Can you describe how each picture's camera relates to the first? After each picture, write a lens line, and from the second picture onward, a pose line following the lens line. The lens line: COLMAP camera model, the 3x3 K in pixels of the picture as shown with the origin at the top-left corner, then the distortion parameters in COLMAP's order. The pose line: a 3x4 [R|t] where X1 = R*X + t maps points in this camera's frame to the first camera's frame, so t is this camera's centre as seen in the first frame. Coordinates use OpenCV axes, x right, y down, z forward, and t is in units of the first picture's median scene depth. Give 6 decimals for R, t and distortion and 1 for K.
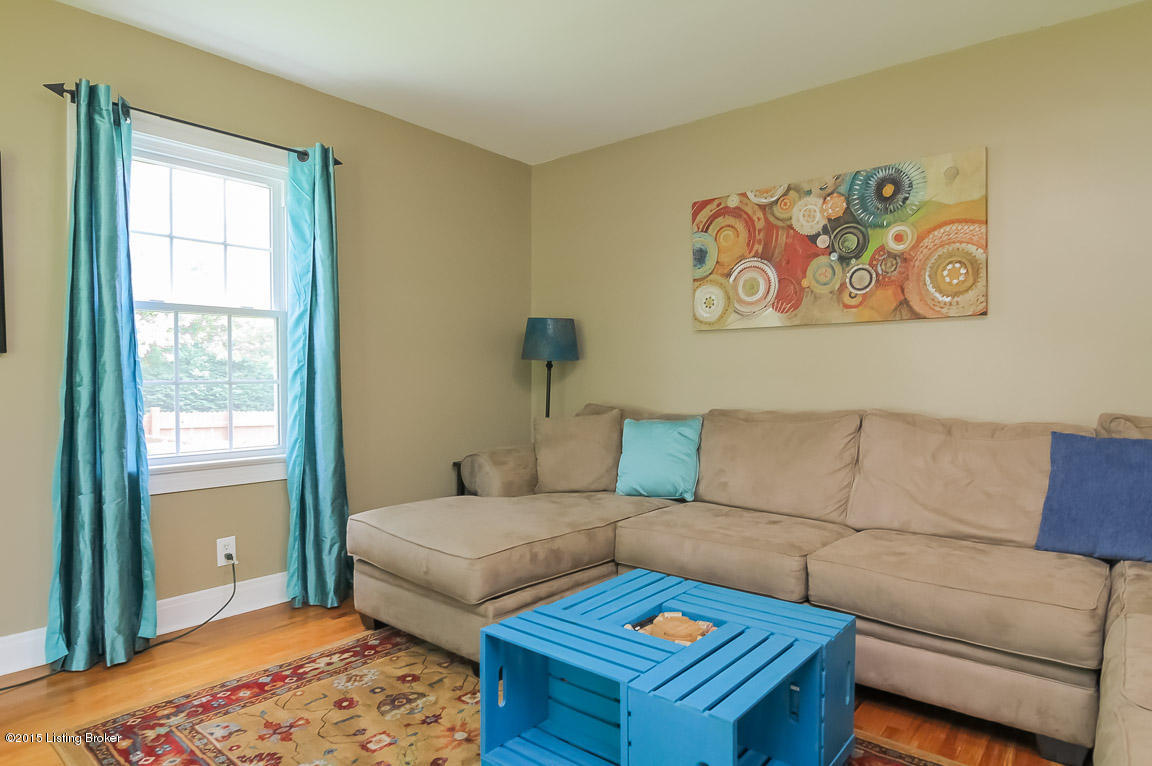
lens RADIAL K [[648.0, 0, 576.0], [0, 648.0, 383.0], [0, 0, 1]] dist [-0.000279, -0.019520]
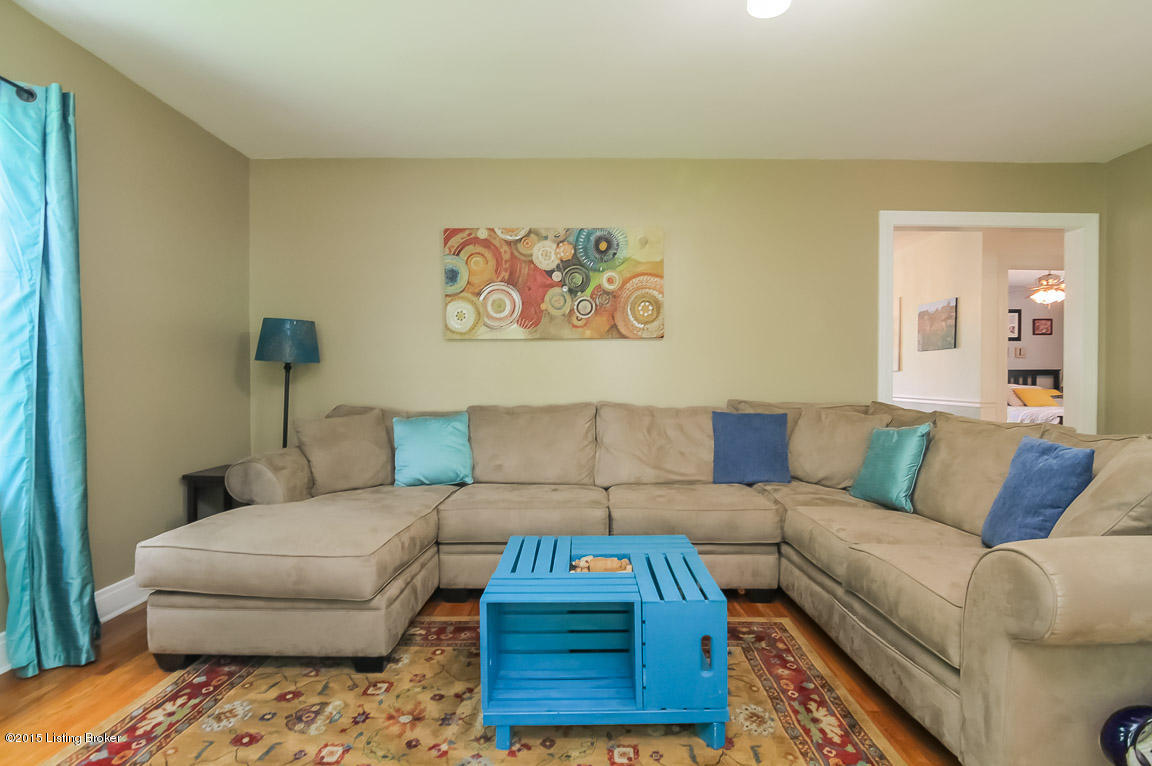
lens RADIAL K [[577.1, 0, 576.0], [0, 577.1, 383.0], [0, 0, 1]] dist [-0.002526, -0.015205]
pose [[0.776537, -0.004000, 0.630059, -0.342355], [0.008392, 0.999957, -0.003995, 0.004870], [-0.630016, 0.008389, 0.776537, 0.061521]]
